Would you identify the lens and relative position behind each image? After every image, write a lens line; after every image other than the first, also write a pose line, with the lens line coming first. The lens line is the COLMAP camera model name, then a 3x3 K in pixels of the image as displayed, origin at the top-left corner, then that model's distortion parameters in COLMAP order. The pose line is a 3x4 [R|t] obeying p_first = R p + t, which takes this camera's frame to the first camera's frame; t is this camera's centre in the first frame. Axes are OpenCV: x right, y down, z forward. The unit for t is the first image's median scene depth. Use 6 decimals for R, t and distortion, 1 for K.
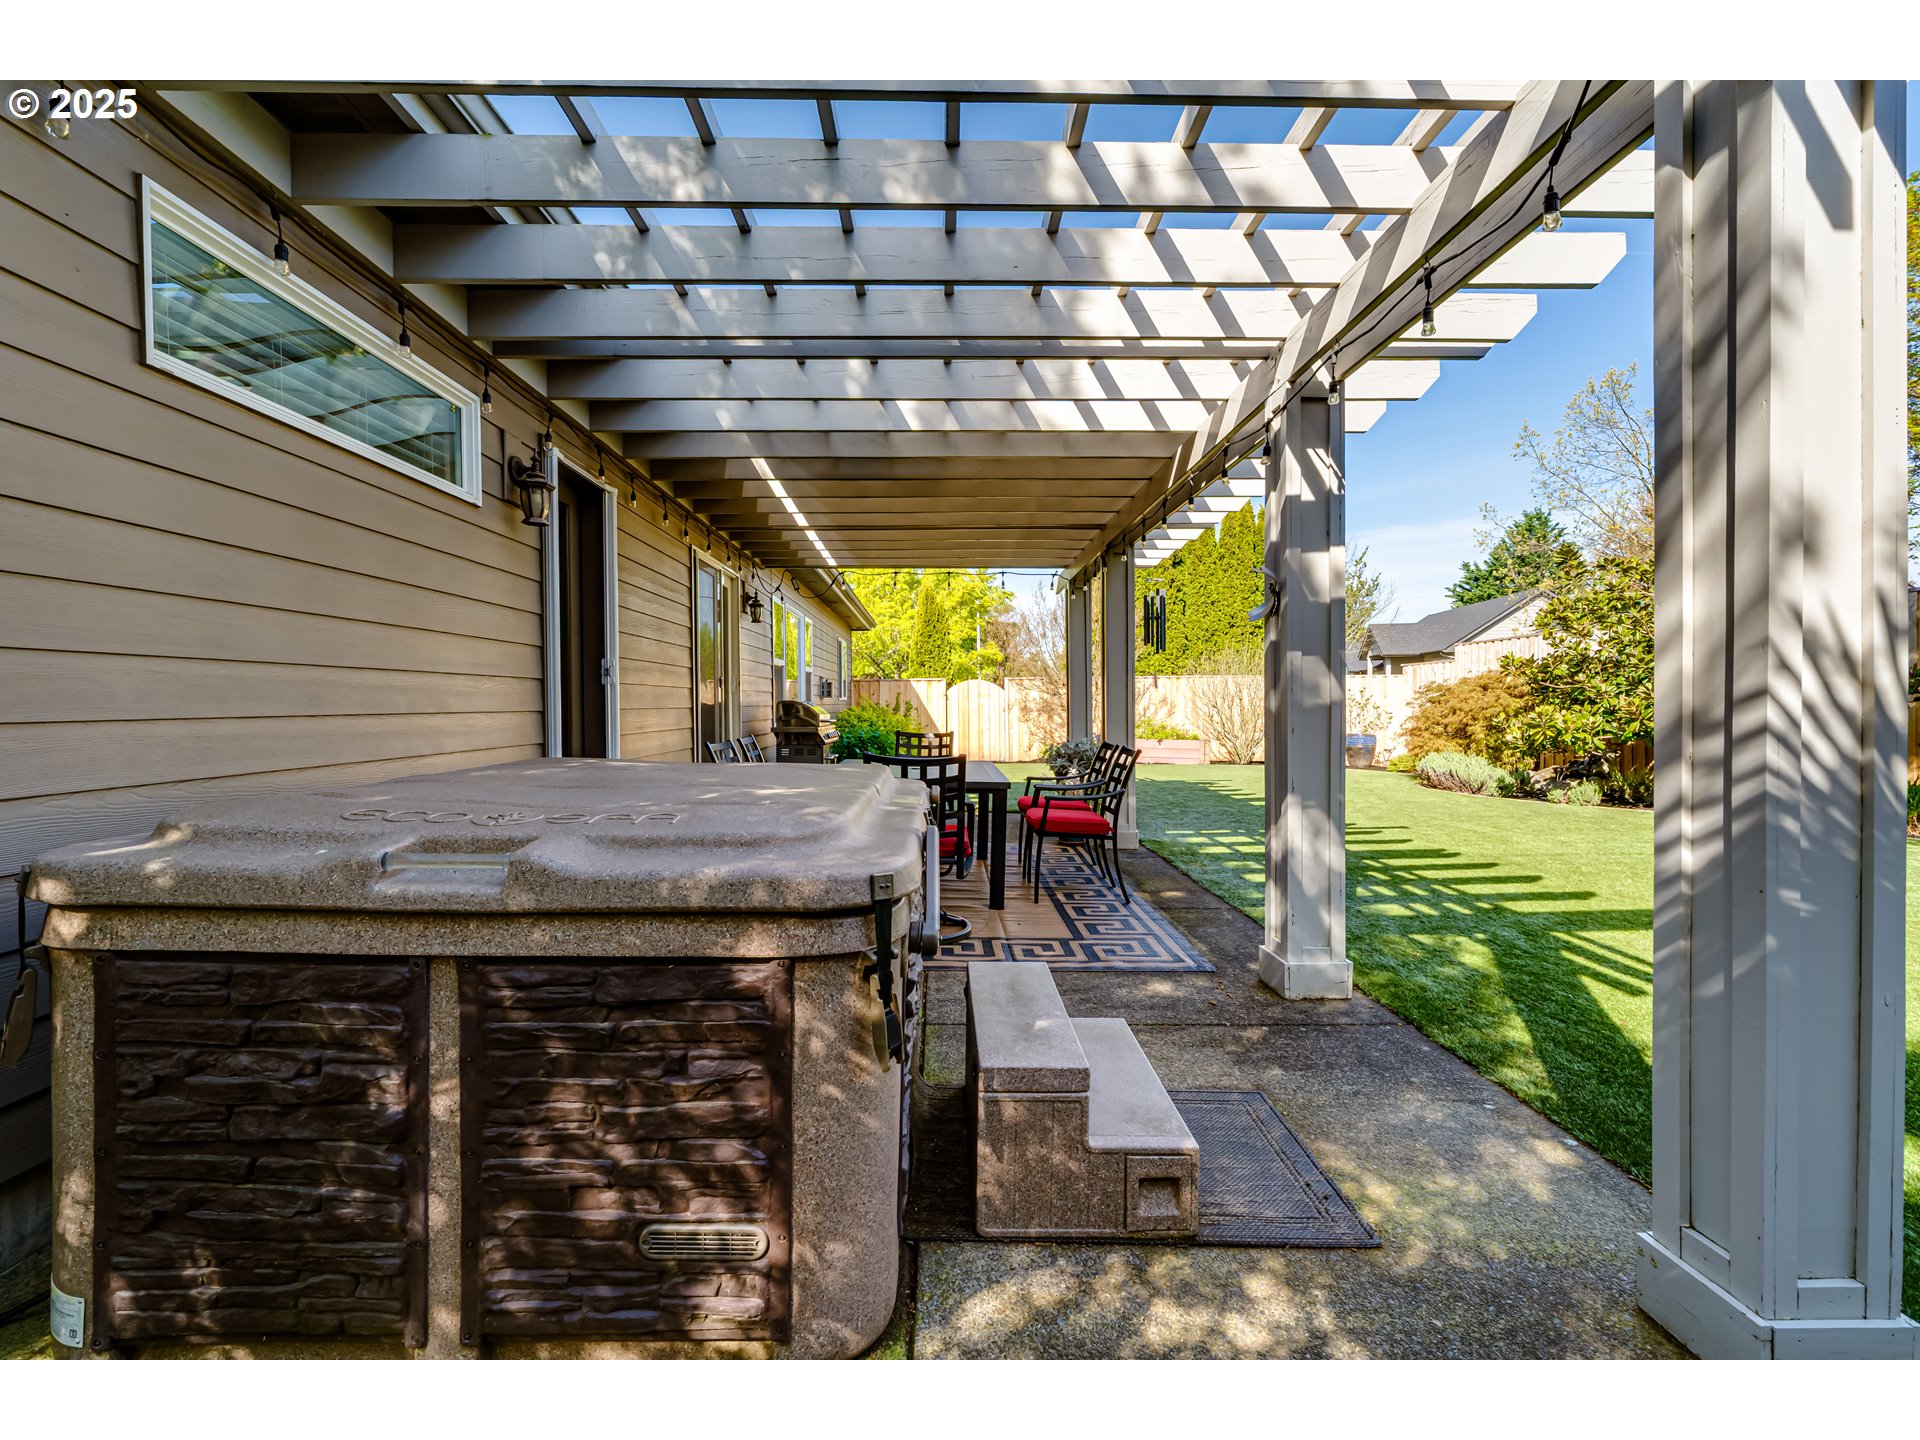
lens RADIAL K [[885.1, 0, 965.0], [0, 885.1, 709.7], [0, 0, 1]] dist [-0.000518, 0.000453]
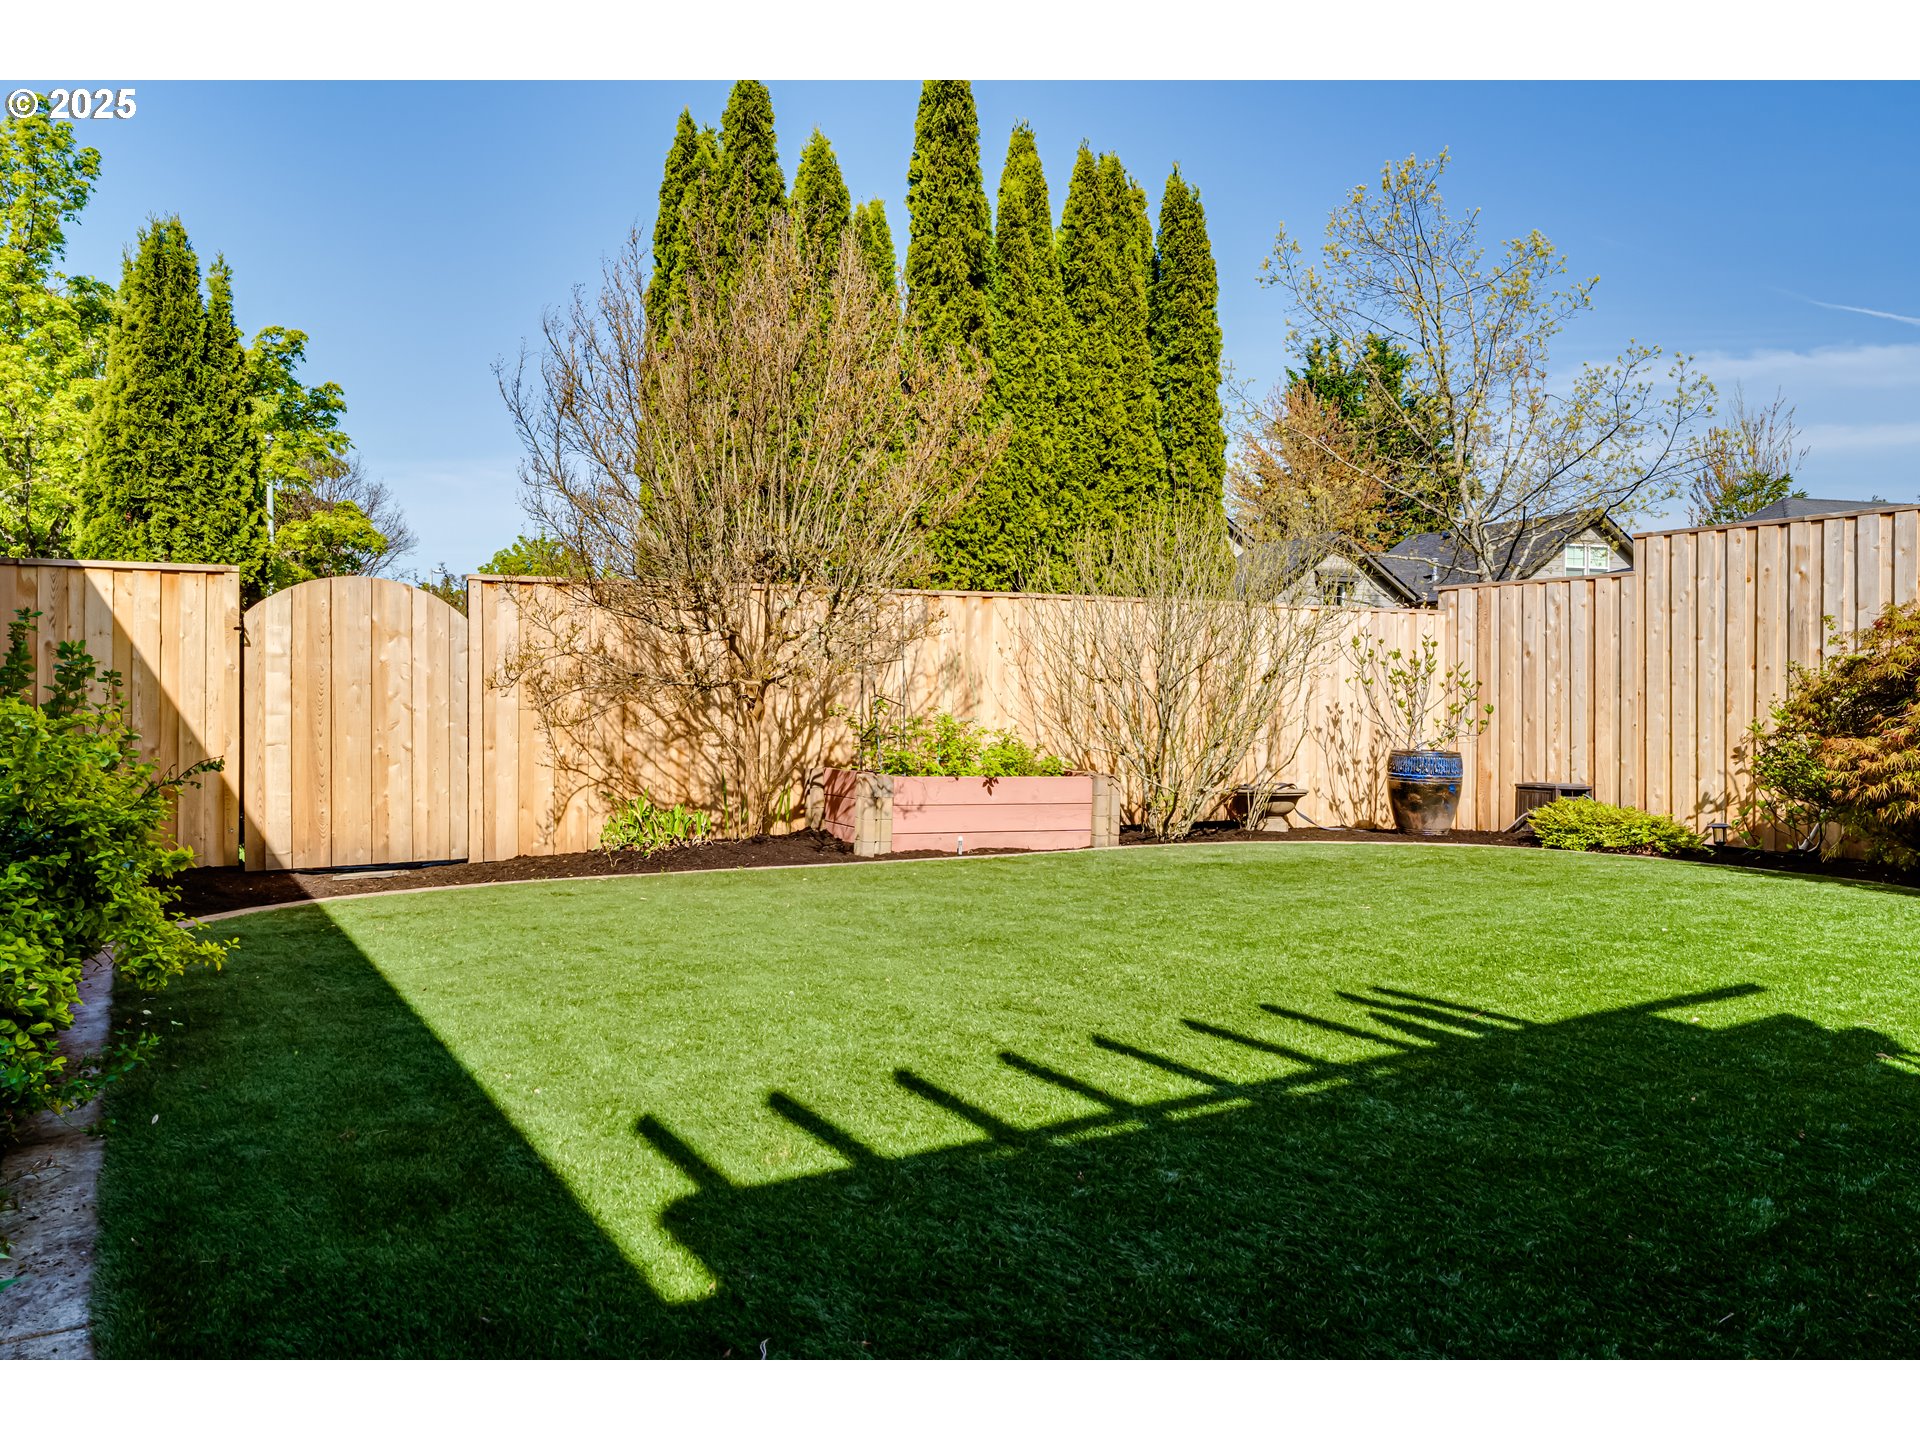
lens RADIAL K [[1353.0, 0, 967.6], [0, 1353.0, 680.2], [0, 0, 1]] dist [0.000019, 0.001132]
pose [[0.865755, 0.010368, 0.500361, -0.035778], [-0.004801, 0.999911, -0.012413, 0.003540], [-0.500446, 0.008344, 0.865728, 0.536968]]
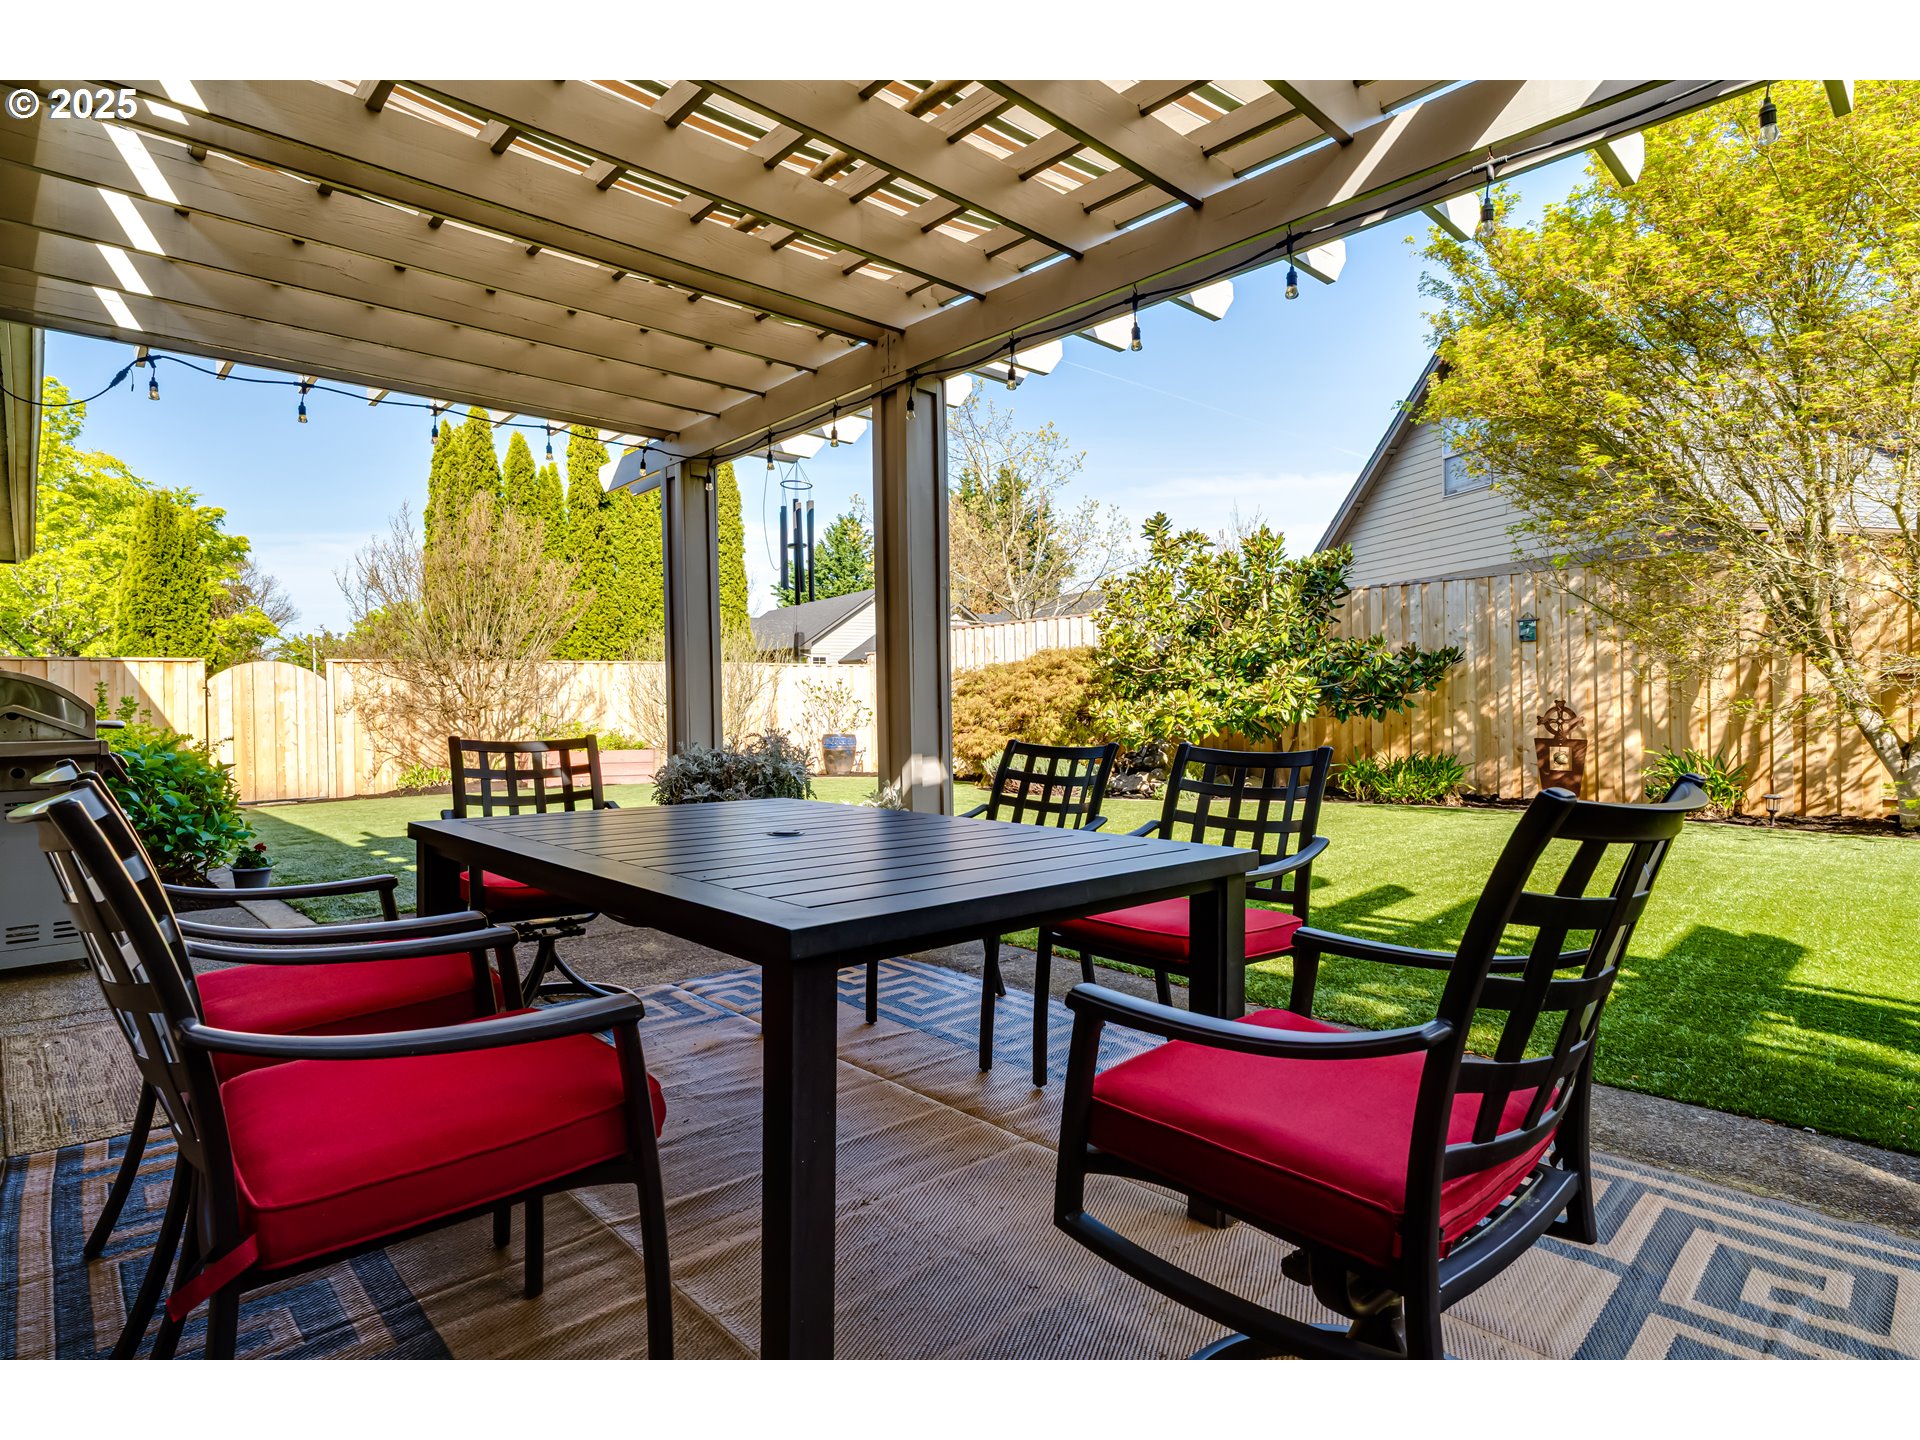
lens RADIAL K [[1002.3, 0, 957.5], [0, 1002.3, 697.2], [0, 0, 1]] dist [-0.000810, 0.000286]
pose [[0.754748, -0.004578, 0.655999, -0.079295], [0.017366, 0.999765, -0.013002, 0.006329], [-0.655785, 0.021206, 0.754650, 0.203811]]
